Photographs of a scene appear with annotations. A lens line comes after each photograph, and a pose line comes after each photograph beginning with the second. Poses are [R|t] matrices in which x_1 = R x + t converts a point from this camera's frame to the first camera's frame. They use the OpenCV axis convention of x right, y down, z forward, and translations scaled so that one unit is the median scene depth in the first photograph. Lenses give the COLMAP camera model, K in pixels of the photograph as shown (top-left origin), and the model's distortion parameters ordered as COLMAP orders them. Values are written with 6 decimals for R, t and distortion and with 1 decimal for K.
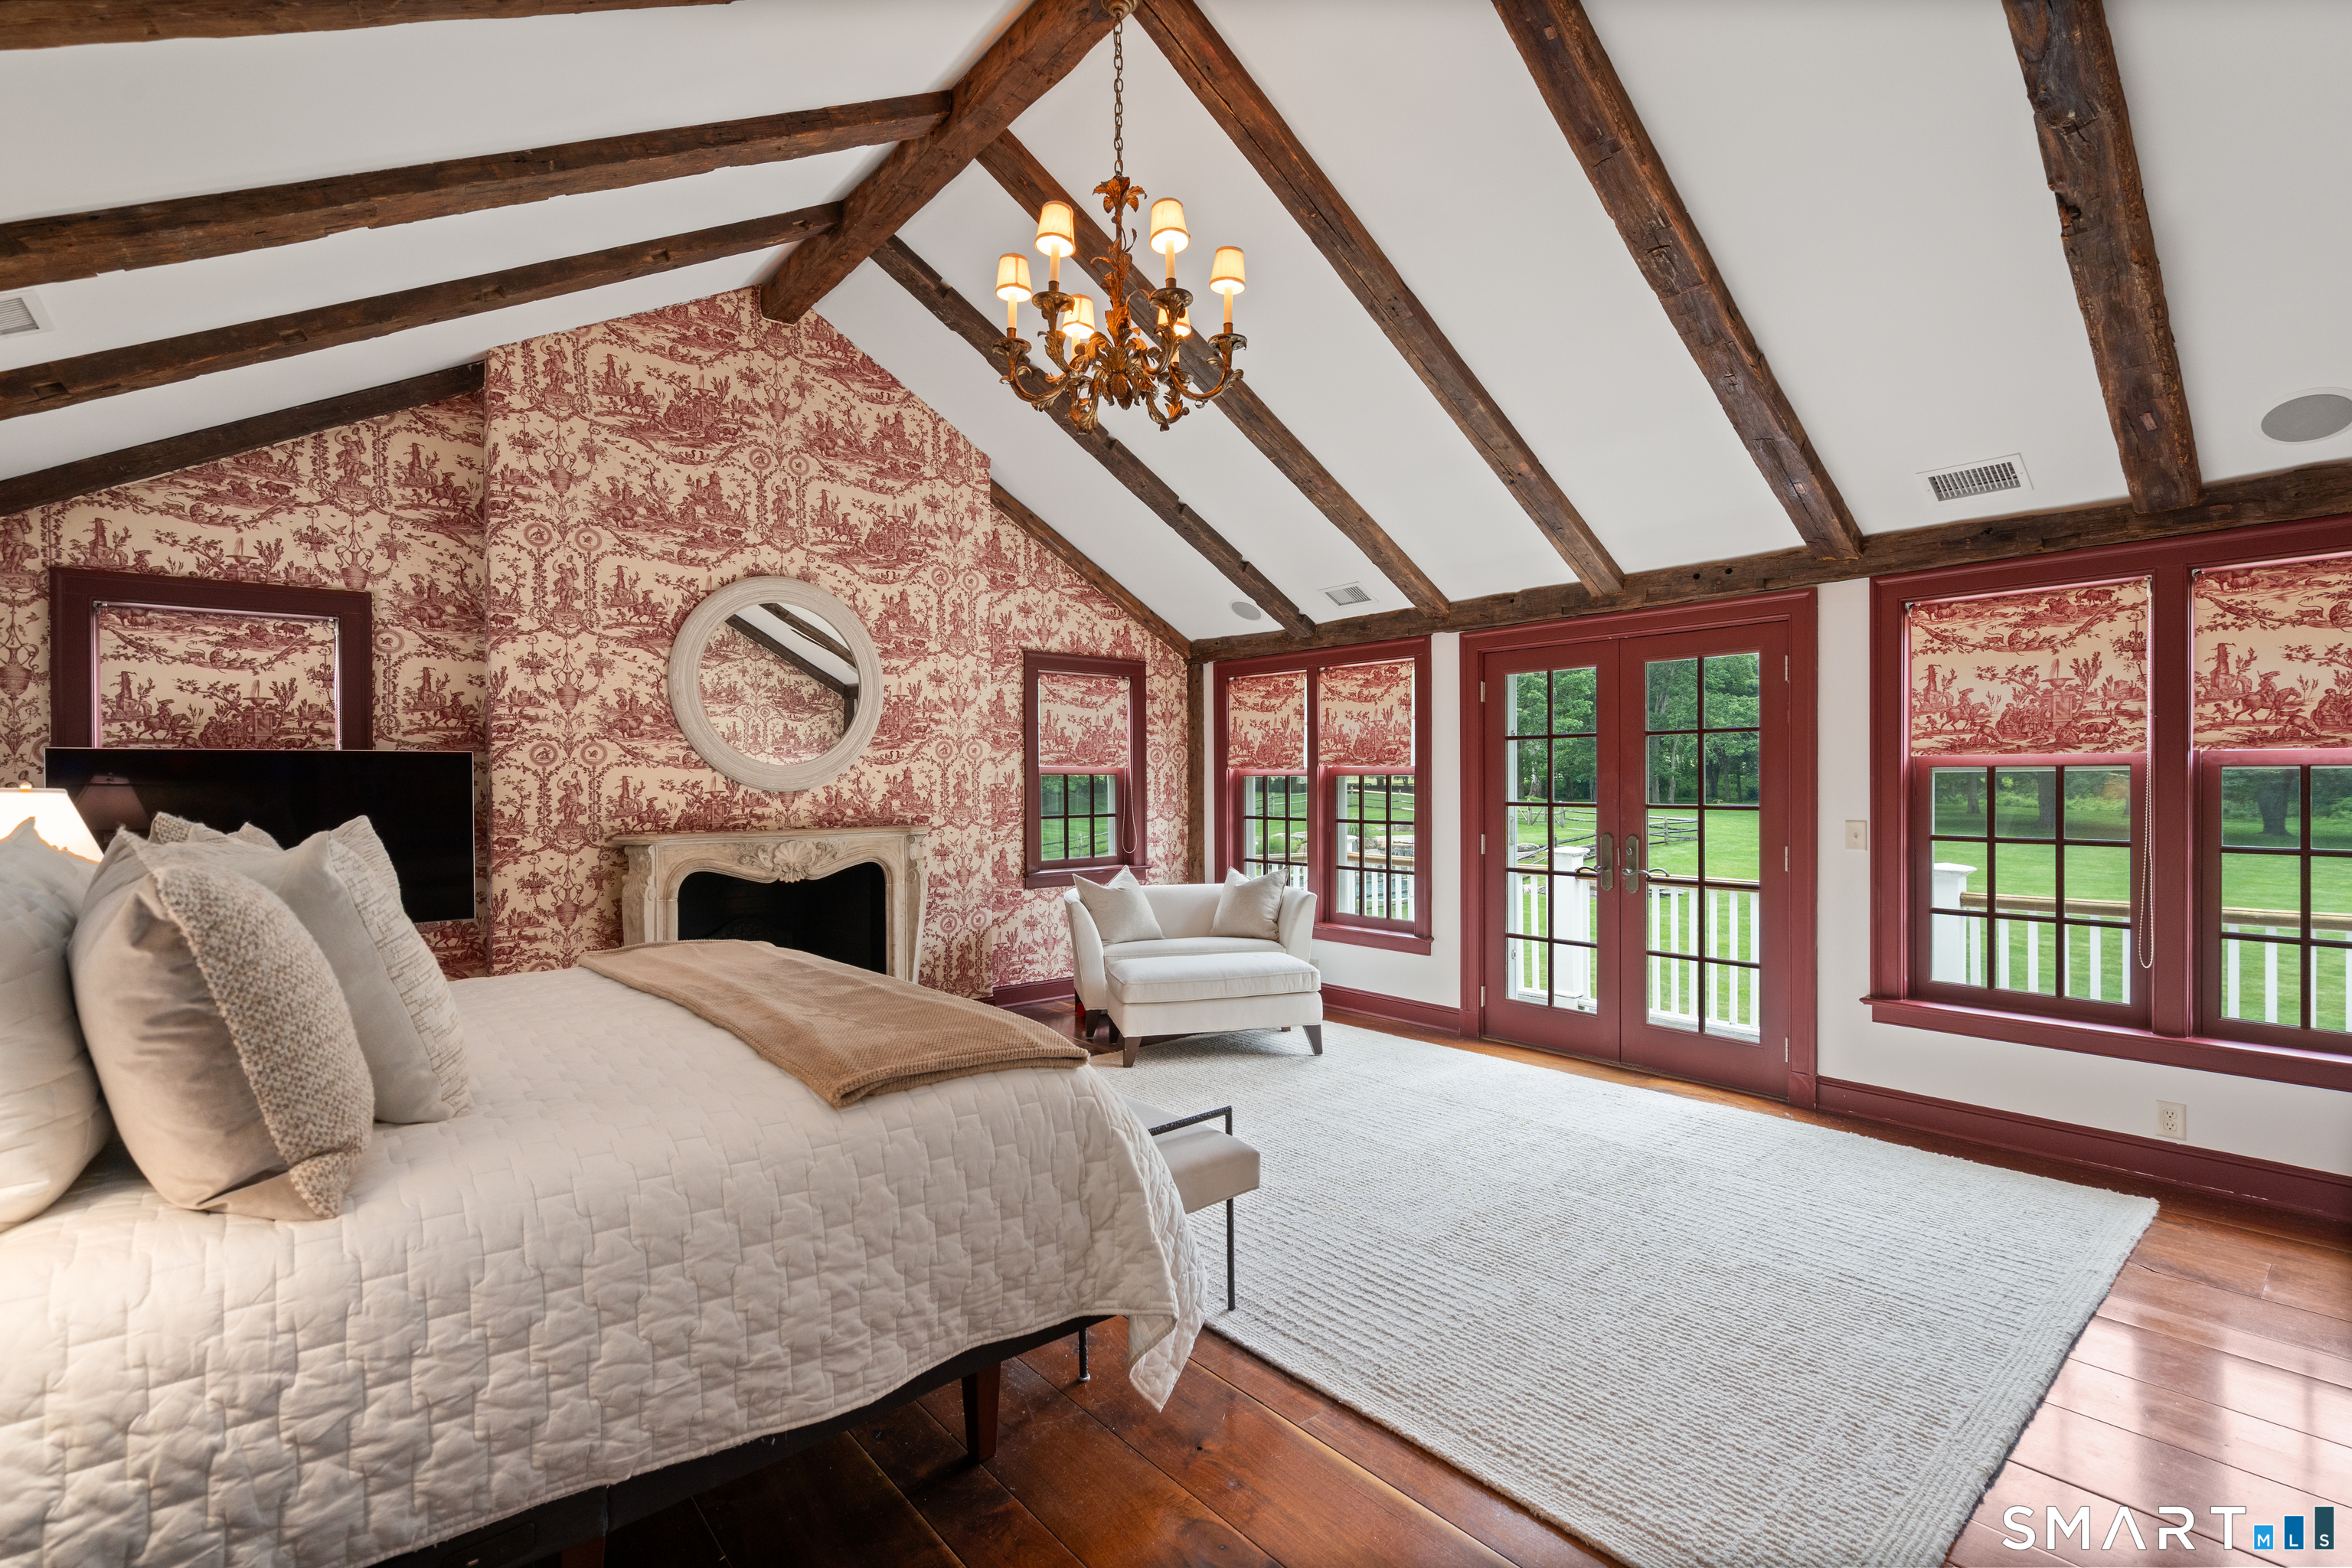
lens RADIAL K [[1072.1, 0, 1172.2], [0, 1072.1, 797.8], [0, 0, 1]] dist [0.024975, 0.000202]
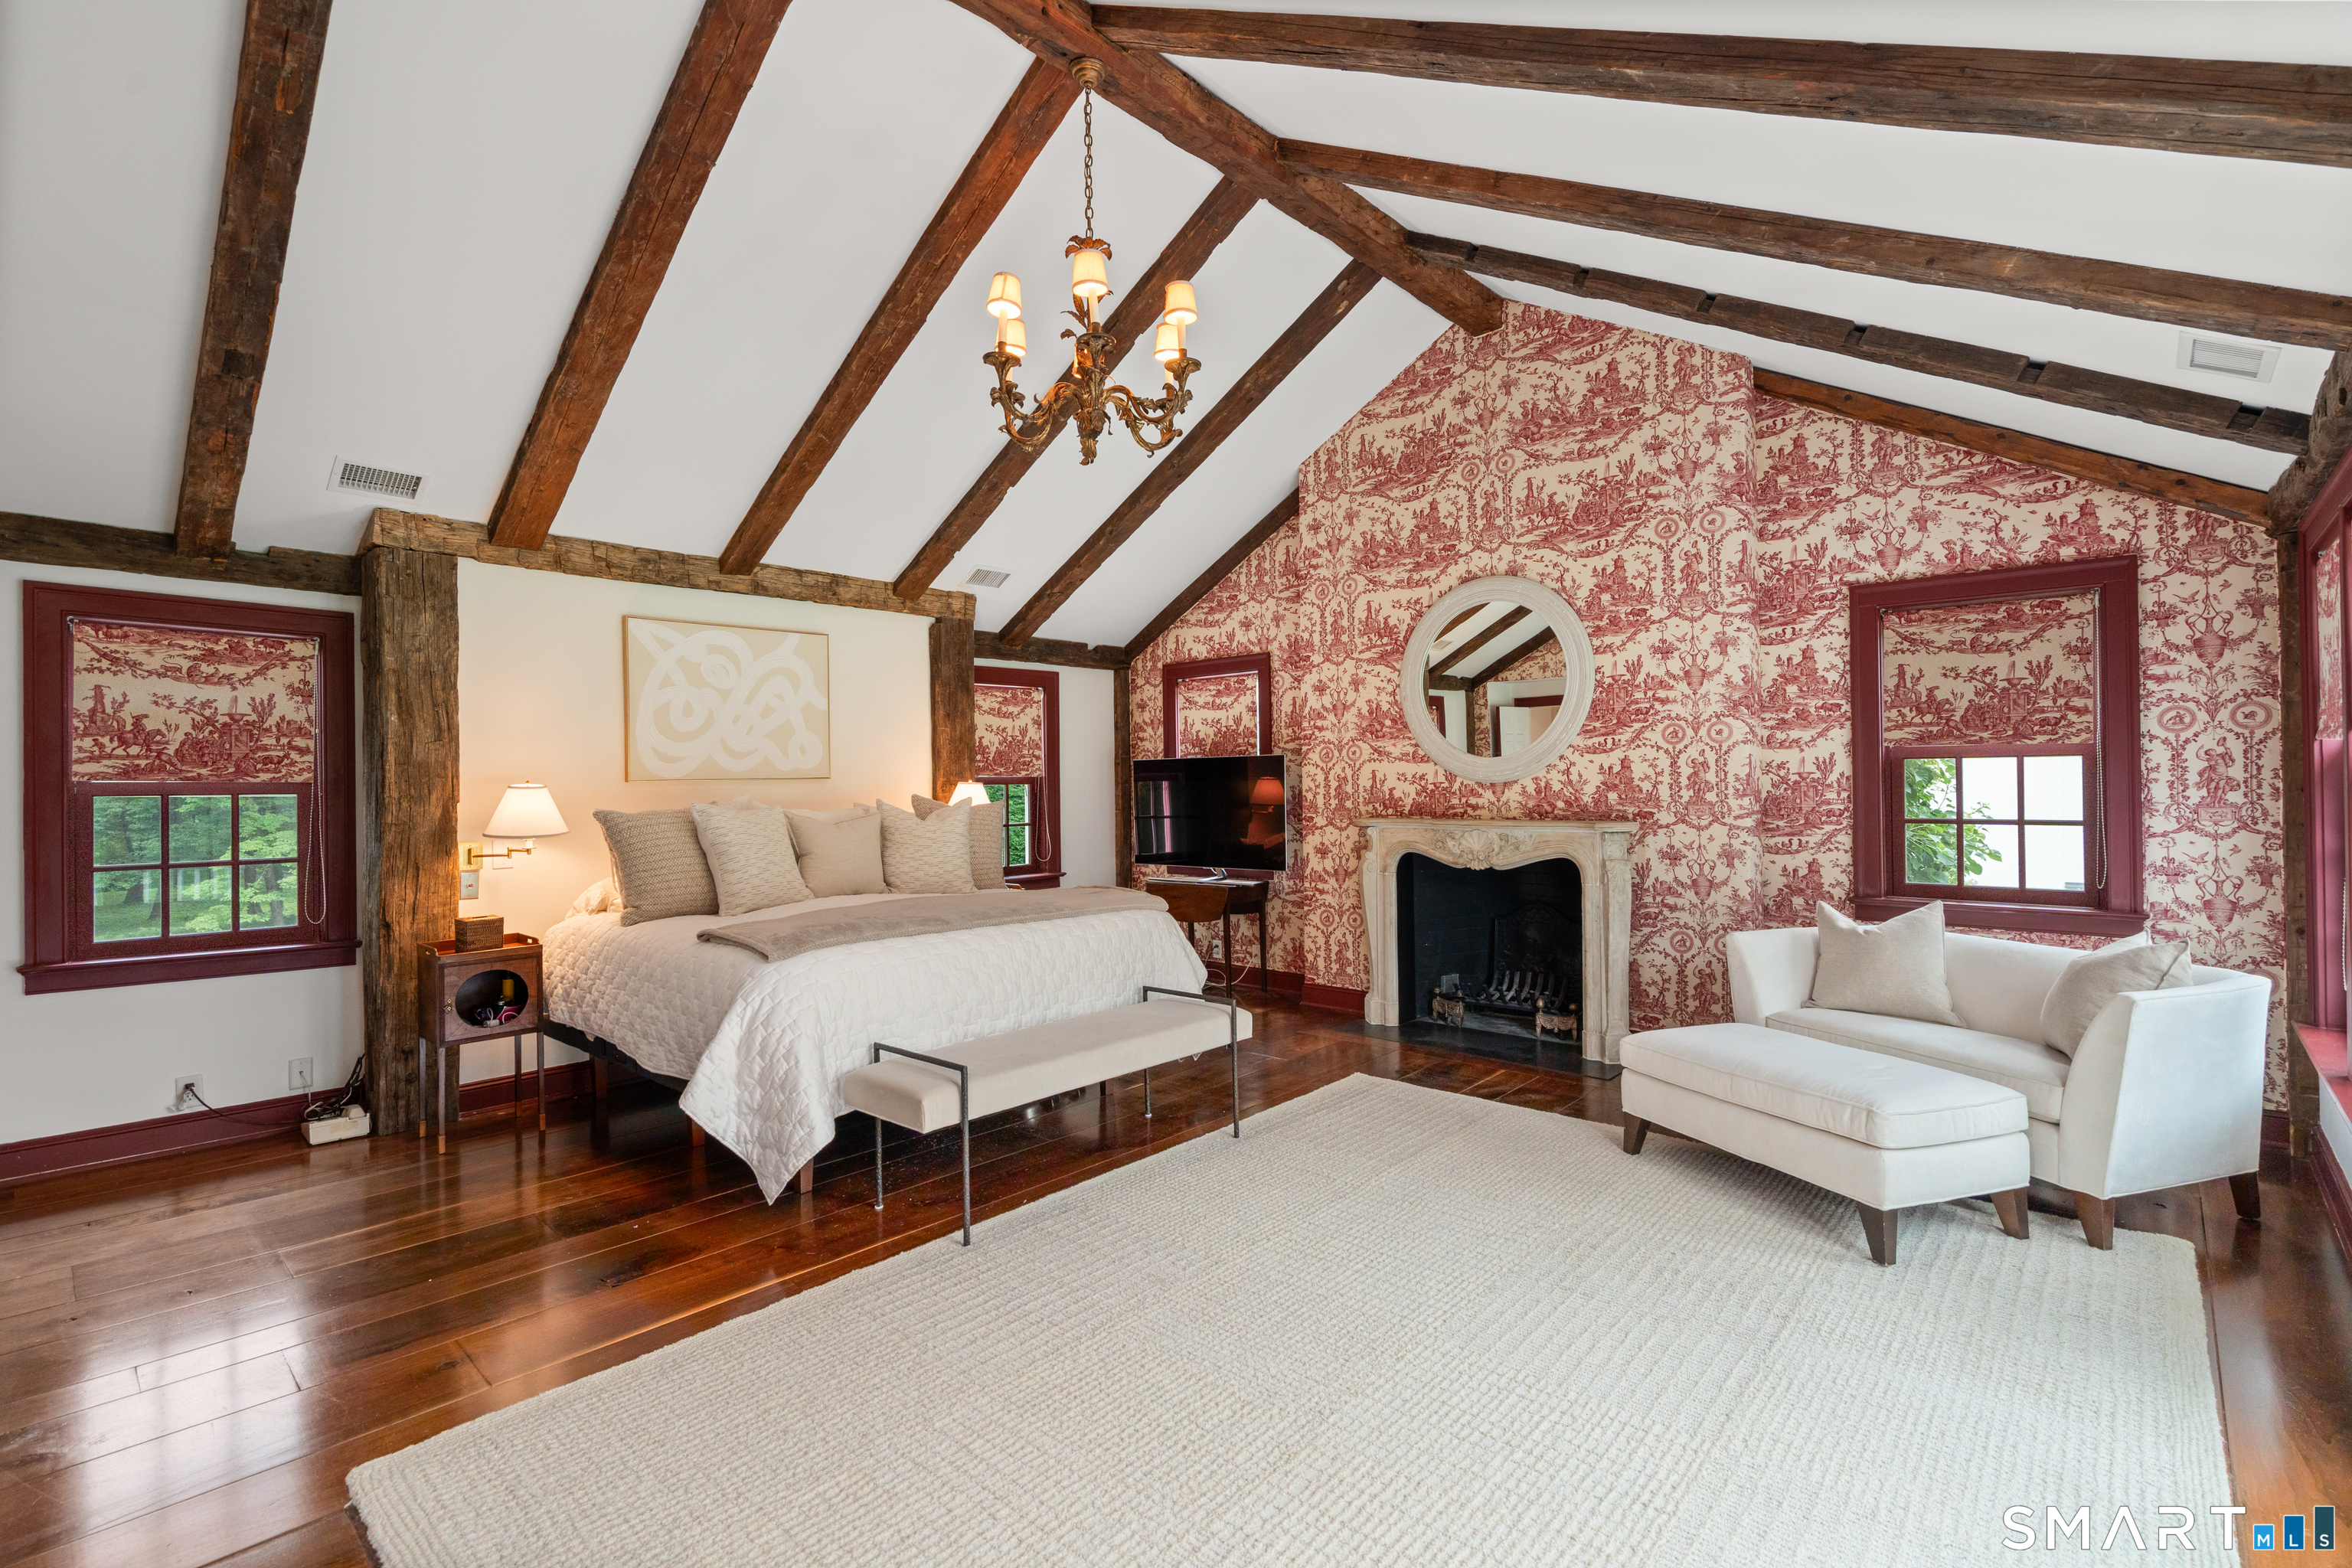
lens RADIAL K [[1081.0, 0, 1176.0], [0, 1081.0, 784.0], [0, 0, 1]] dist [-0.001051, 0.000363]
pose [[0.141821, 0.013381, -0.989802, 0.604645], [0.003612, 0.999895, 0.014035, -0.019681], [0.989886, -0.005566, 0.141758, 0.526786]]
